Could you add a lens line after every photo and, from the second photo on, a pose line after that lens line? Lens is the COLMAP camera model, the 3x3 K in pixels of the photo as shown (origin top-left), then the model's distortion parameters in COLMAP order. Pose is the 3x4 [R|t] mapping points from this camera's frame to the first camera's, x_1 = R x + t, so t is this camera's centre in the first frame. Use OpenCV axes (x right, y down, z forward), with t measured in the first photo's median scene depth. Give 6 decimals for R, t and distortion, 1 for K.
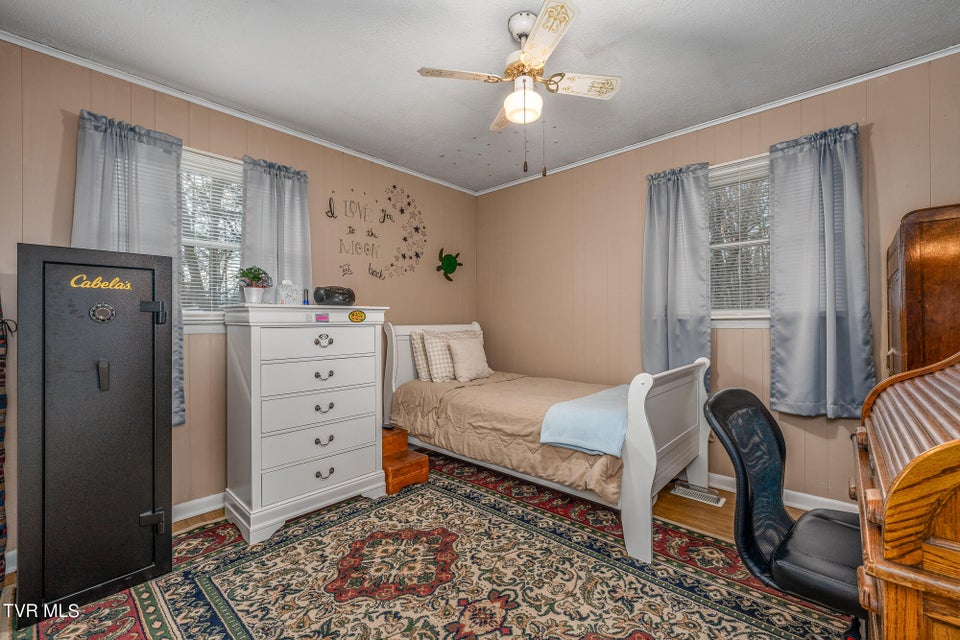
lens RADIAL K [[405.8, 0, 484.0], [0, 405.8, 319.3], [0, 0, 1]] dist [-0.002023, -0.000012]
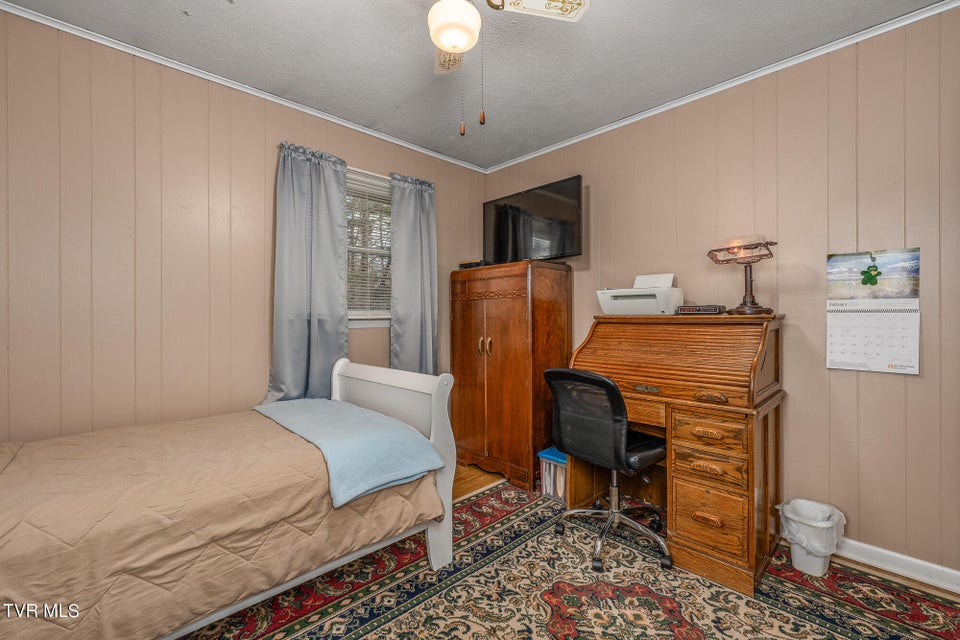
lens RADIAL K [[405.8, 0, 484.5], [0, 405.8, 320.0], [0, 0, 1]] dist [-0.002023, -0.000012]
pose [[0.064164, 0.002959, 0.997935, -0.502097], [-0.000731, 0.999995, -0.002918, 0.004815], [-0.997939, -0.000543, 0.064166, 0.724117]]
